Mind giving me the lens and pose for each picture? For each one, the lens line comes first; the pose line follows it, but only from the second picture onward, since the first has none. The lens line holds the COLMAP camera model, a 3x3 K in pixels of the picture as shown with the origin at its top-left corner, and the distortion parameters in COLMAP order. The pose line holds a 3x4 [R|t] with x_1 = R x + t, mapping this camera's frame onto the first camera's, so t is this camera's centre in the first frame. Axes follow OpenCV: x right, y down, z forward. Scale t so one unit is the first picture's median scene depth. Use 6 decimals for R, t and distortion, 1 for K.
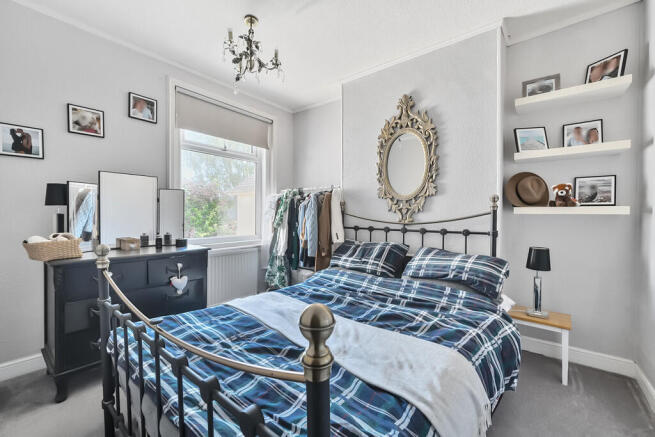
lens RADIAL K [[276.7, 0, 326.1], [0, 276.7, 220.1], [0, 0, 1]] dist [-0.000944, -0.000476]
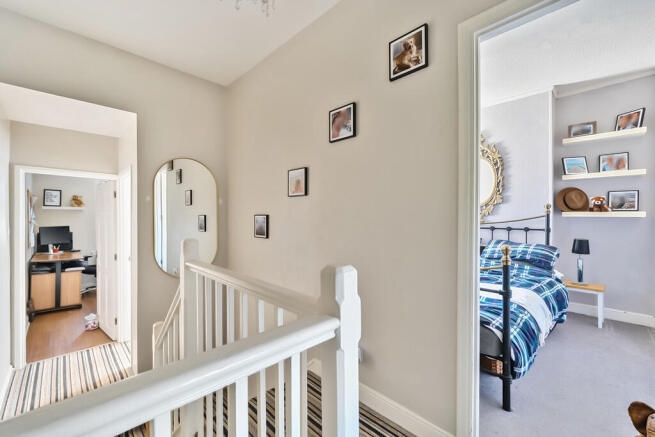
lens RADIAL K [[263.1, 0, 326.1], [0, 263.1, 220.2], [0, 0, 1]] dist [-0.002216, -0.000061]
pose [[0.991972, -0.001483, -0.126453, -0.406271], [0.001015, 0.999992, -0.003767, 0.000828], [0.126457, 0.003609, 0.991965, -0.566207]]
